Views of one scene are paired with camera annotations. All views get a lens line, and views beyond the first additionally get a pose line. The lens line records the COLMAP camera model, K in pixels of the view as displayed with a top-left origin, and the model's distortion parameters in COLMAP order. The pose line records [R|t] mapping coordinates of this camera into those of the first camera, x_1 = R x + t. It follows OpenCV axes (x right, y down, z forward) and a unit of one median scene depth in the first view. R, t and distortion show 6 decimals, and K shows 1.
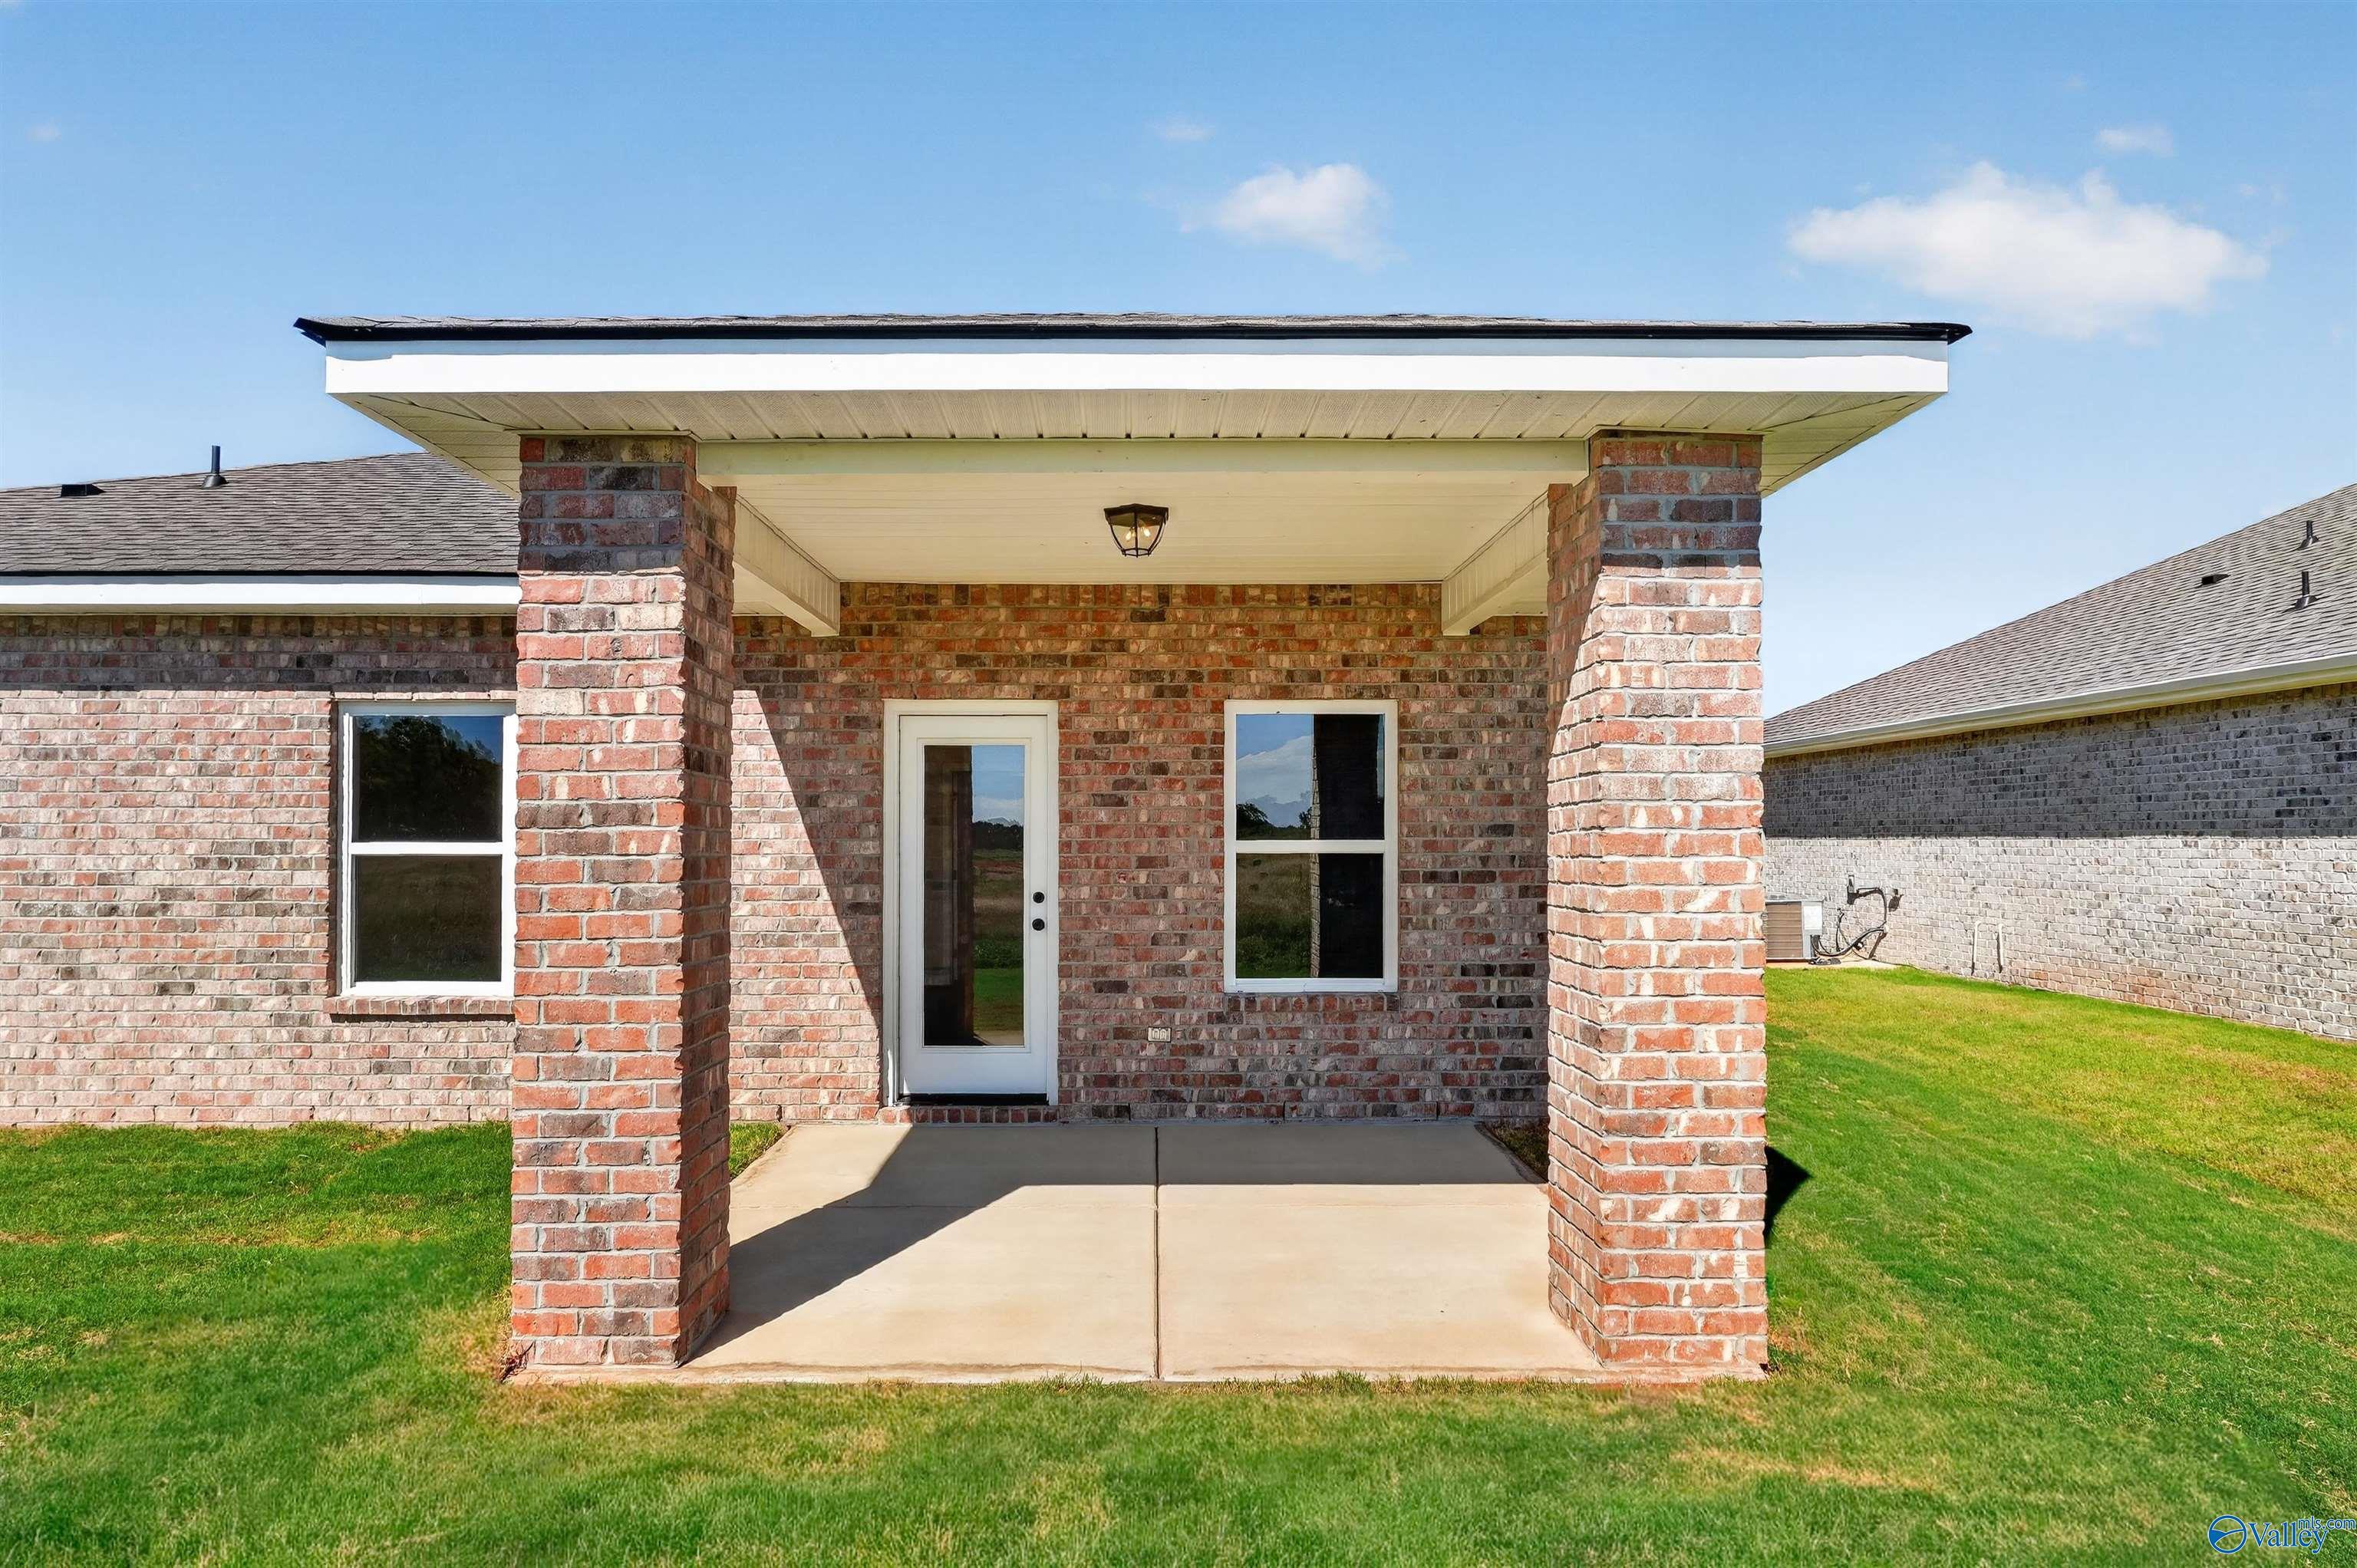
lens RADIAL K [[1315.6, 0, 1151.2], [0, 1315.6, 825.8], [0, 0, 1]] dist [0.000284, -0.001261]
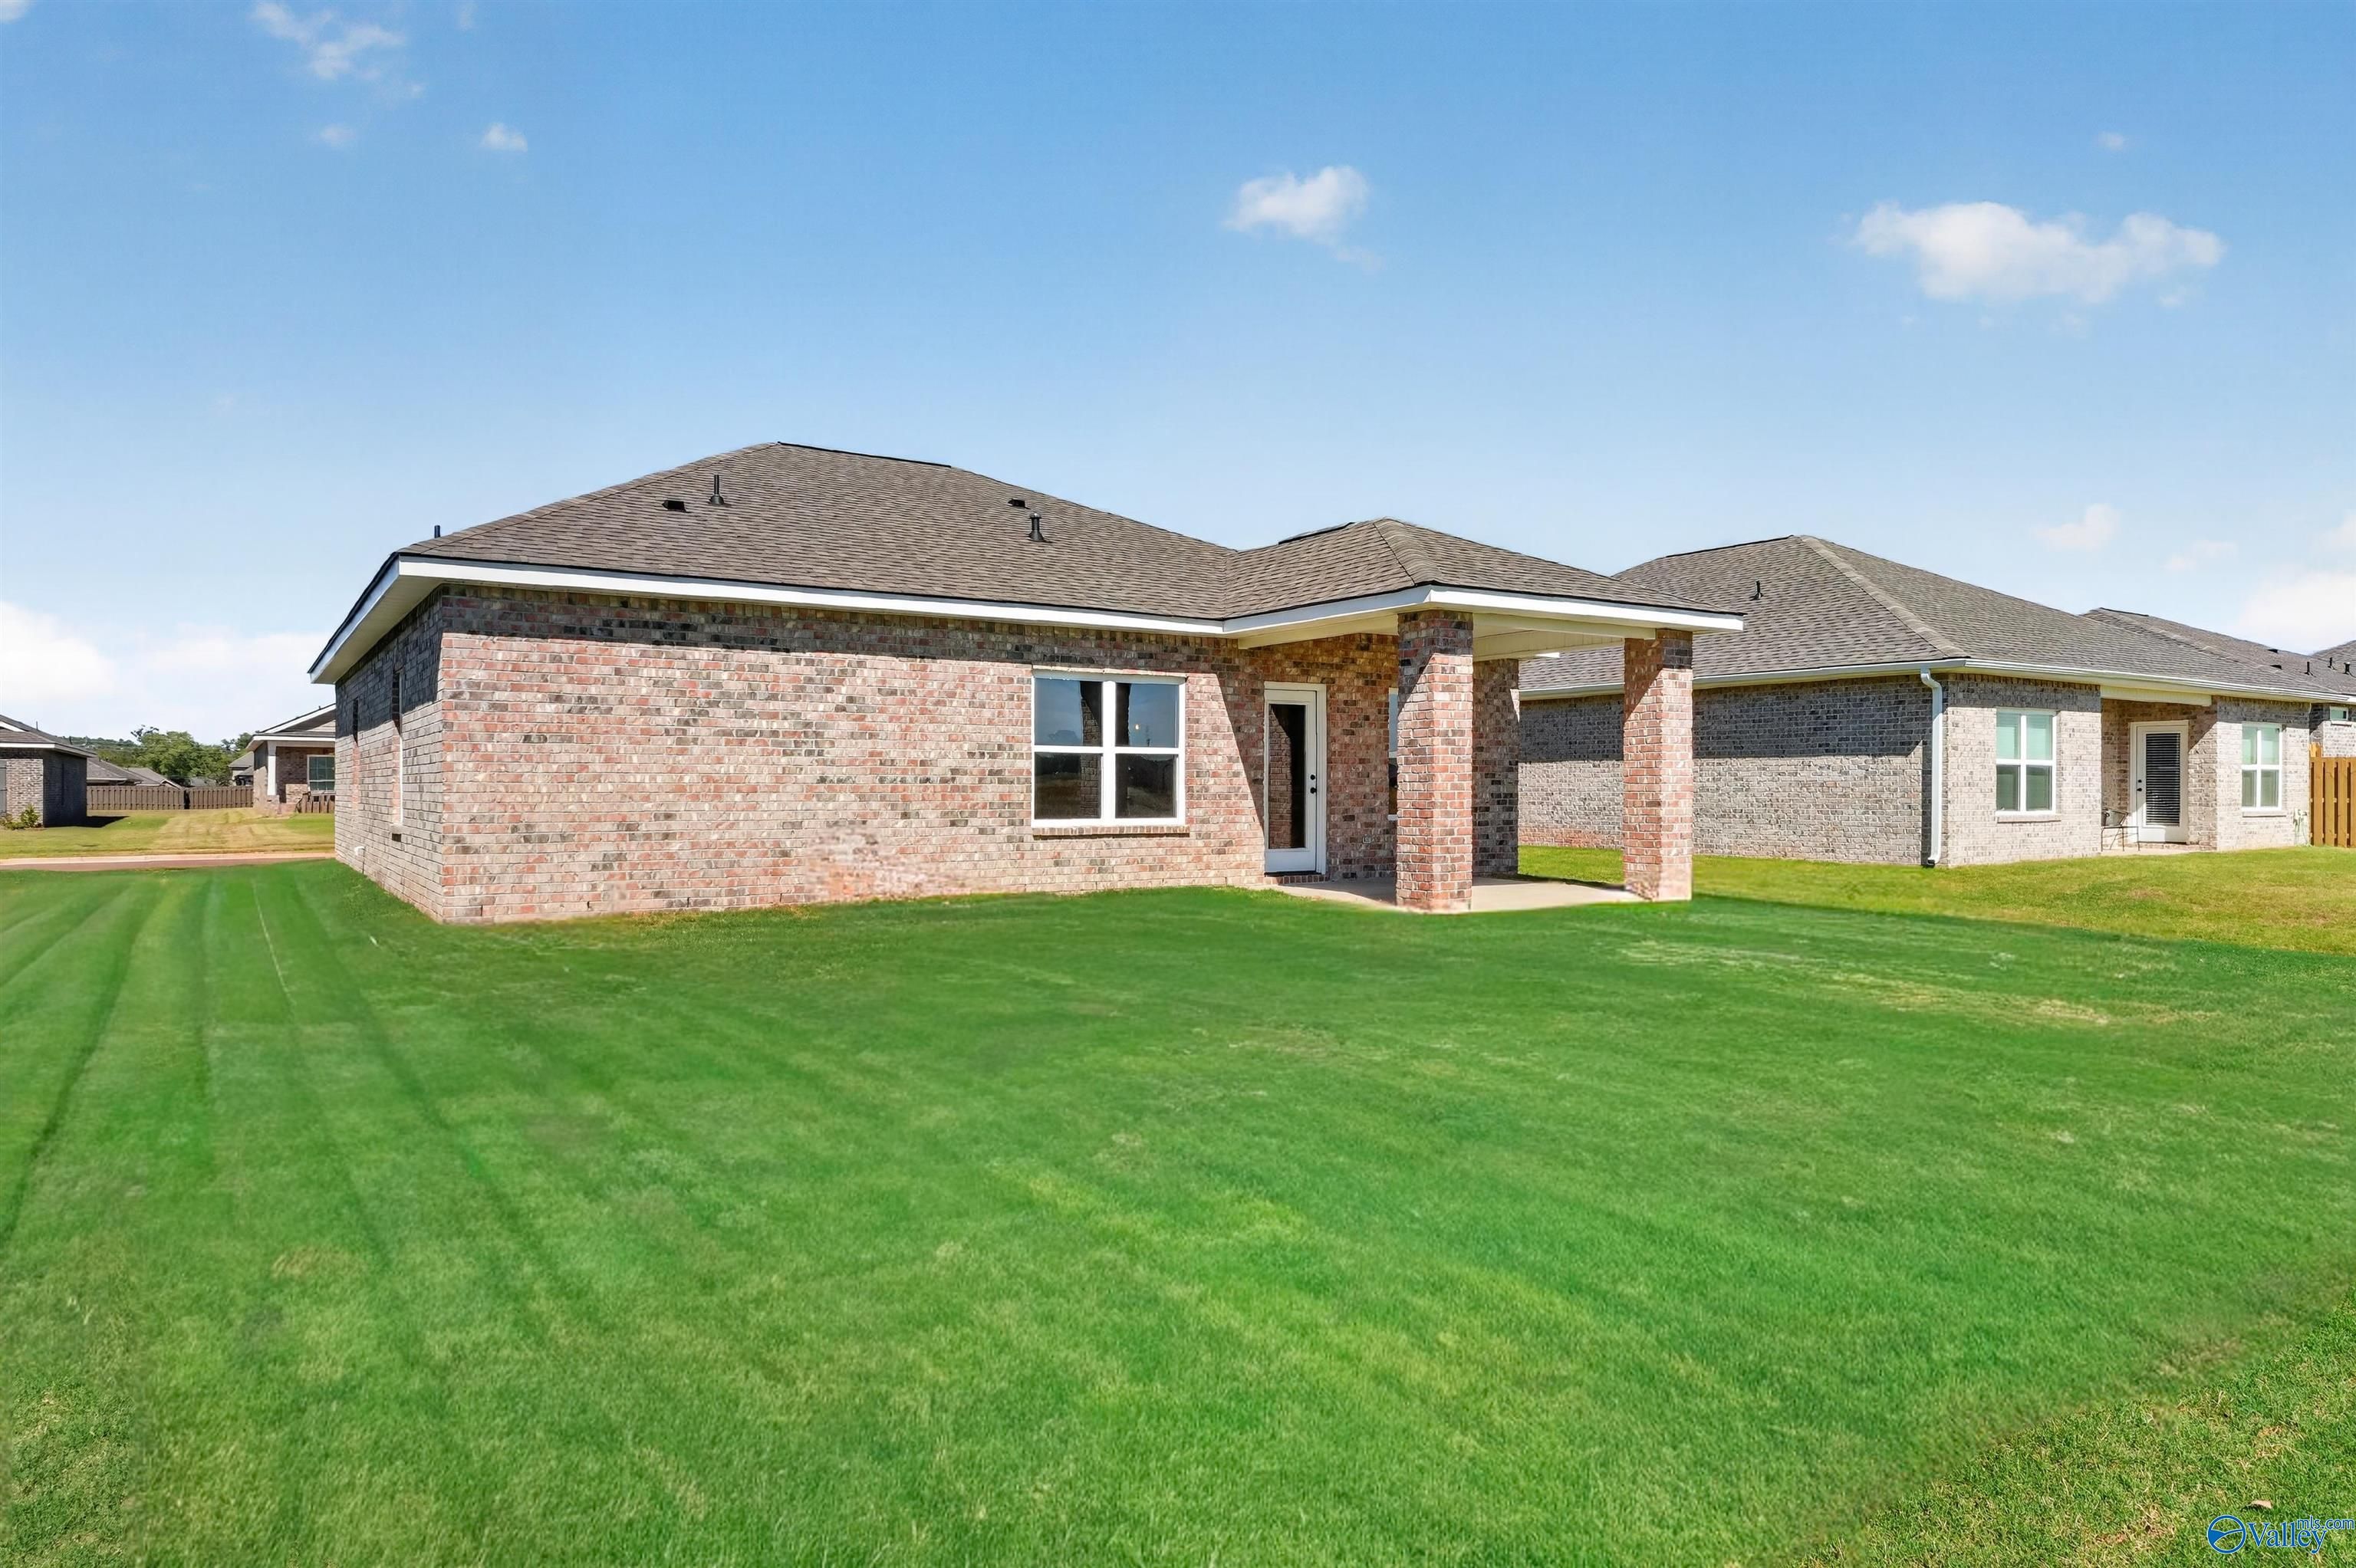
lens RADIAL K [[1461.3, 0, 1174.6], [0, 1461.3, 815.5], [0, 0, 1]] dist [0.001097, -0.000545]
pose [[0.840660, -0.008304, 0.541500, -1.584583], [-0.006747, 0.999644, 0.025804, 0.058158], [-0.541522, -0.025345, 0.840305, -0.872745]]
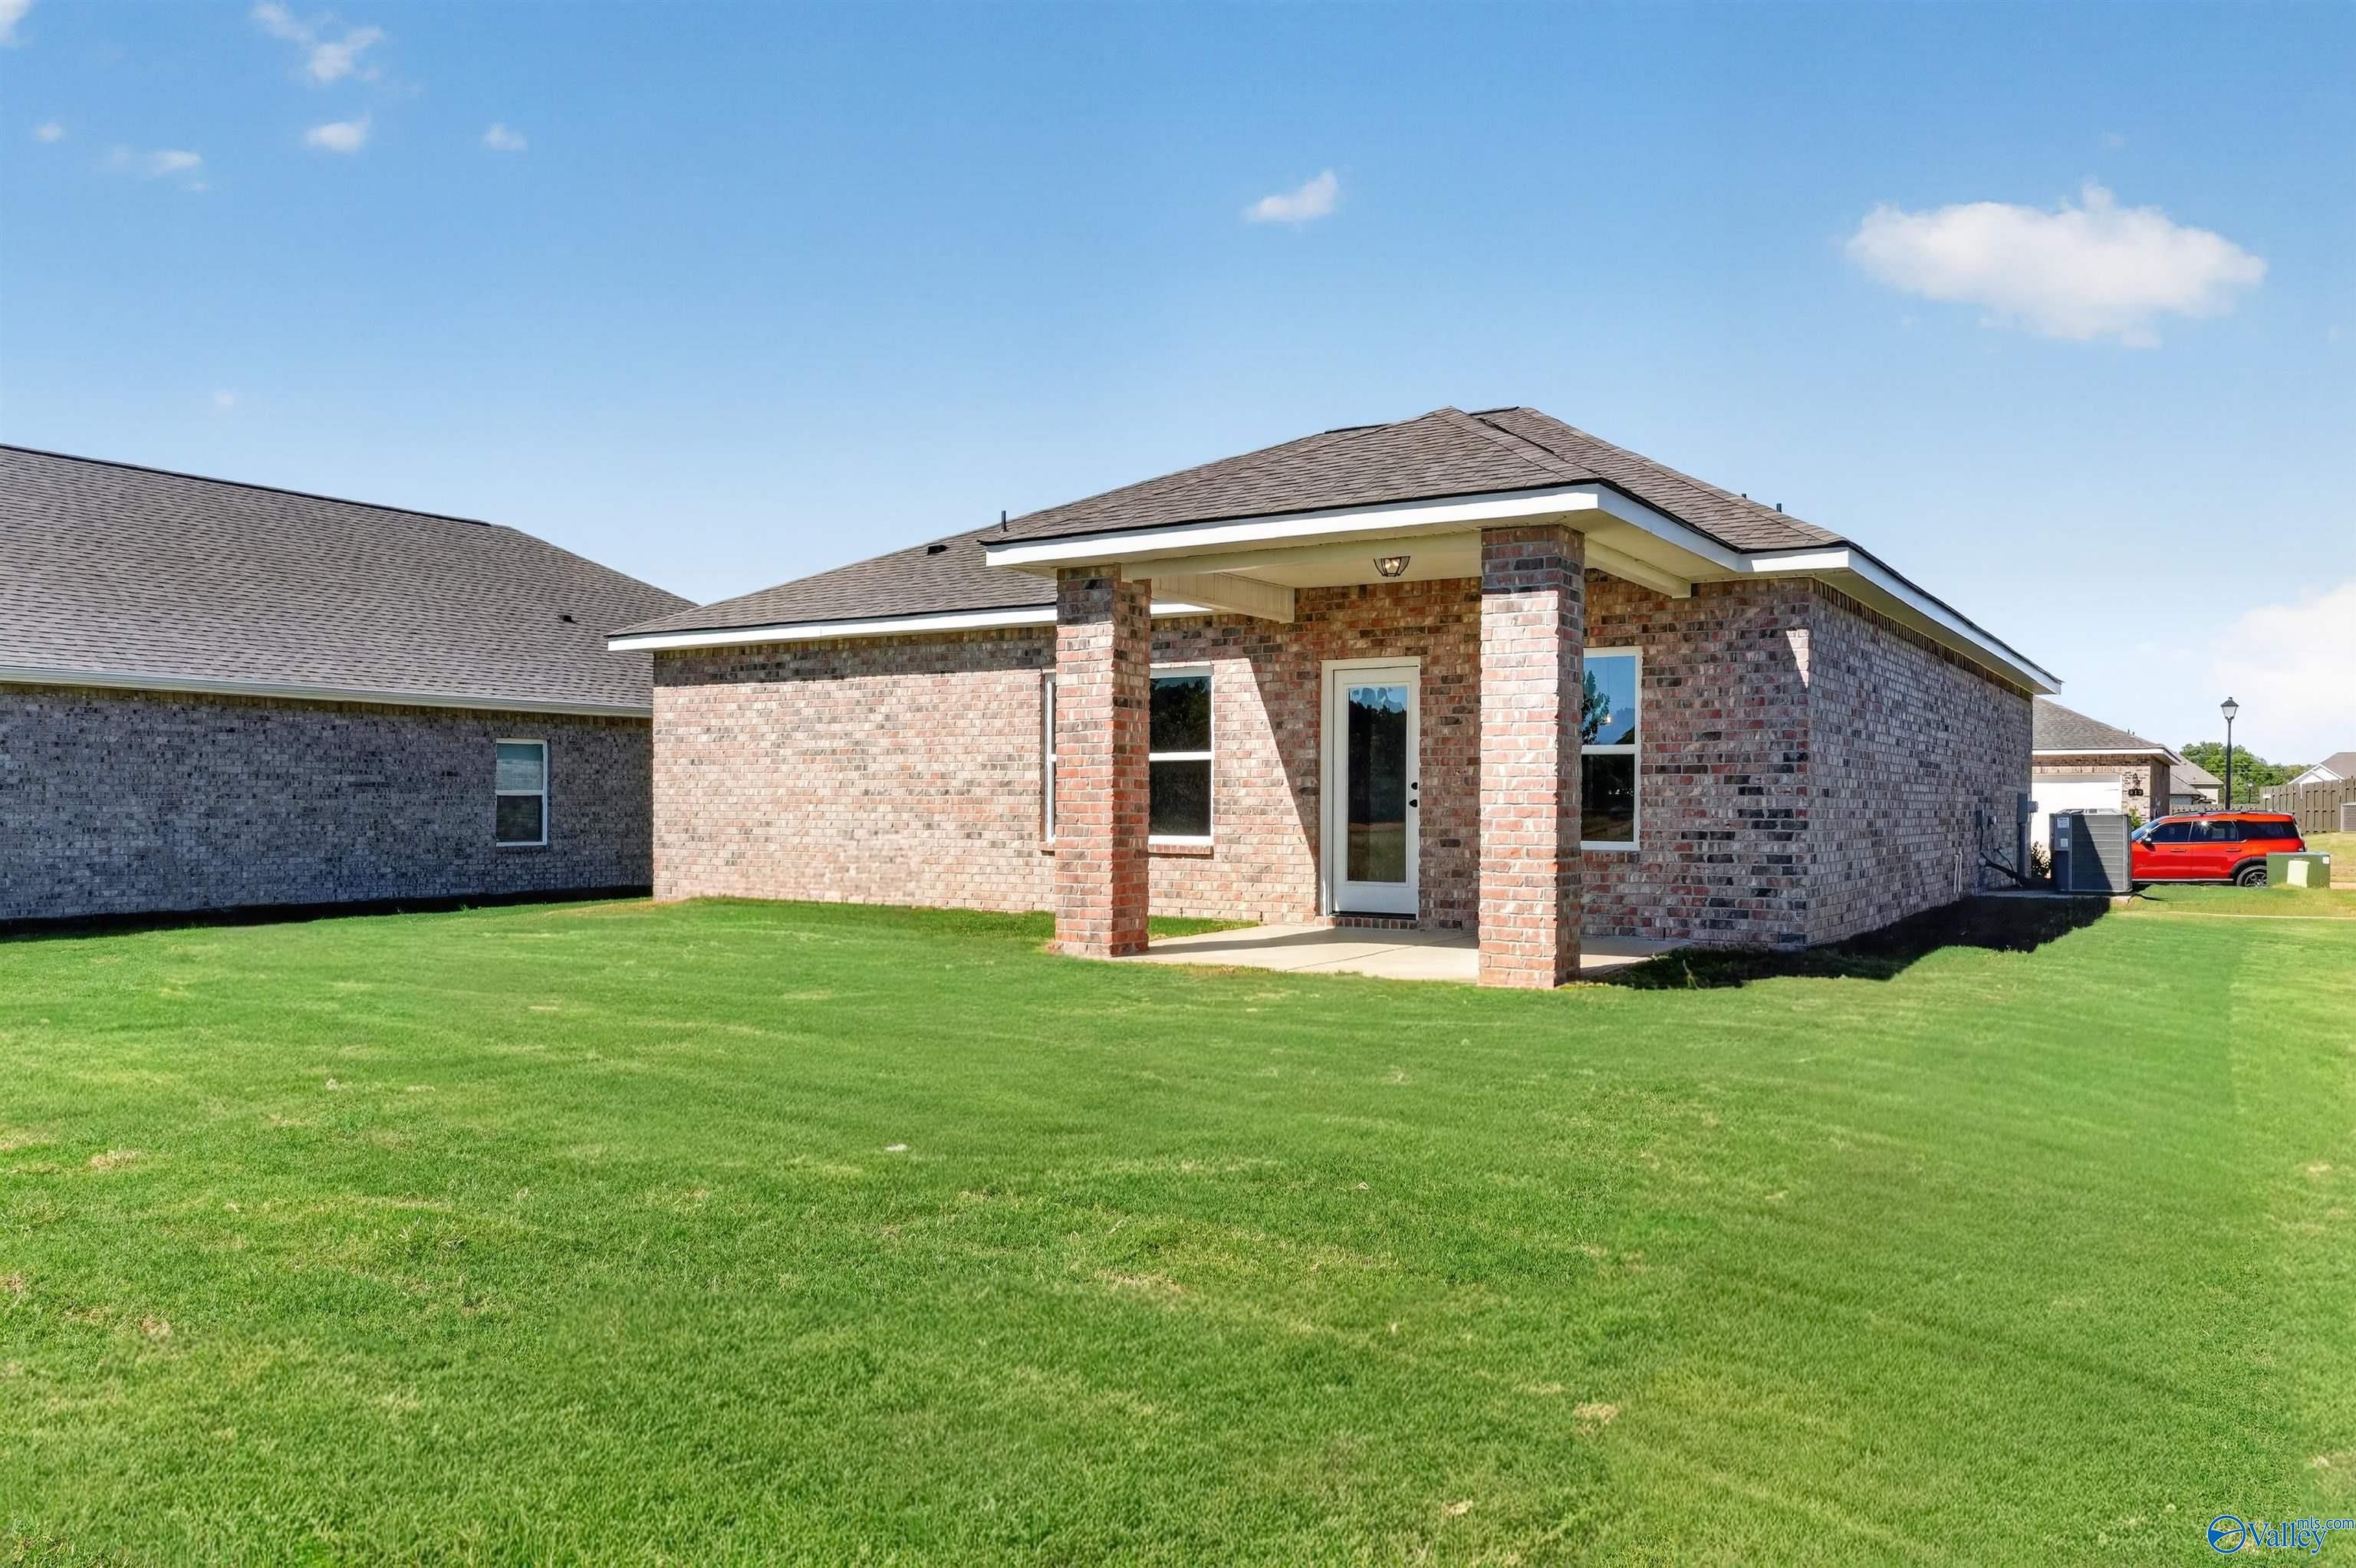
lens RADIAL K [[1704.4, 0, 1176.7], [0, 1704.4, 863.9], [0, 0, 1]] dist [0.009882, 0.000075]
pose [[0.843717, 0.022312, -0.536324, 0.768346], [0.002585, 0.998955, 0.045626, 0.055578], [0.536782, -0.039882, 0.842778, -0.847250]]
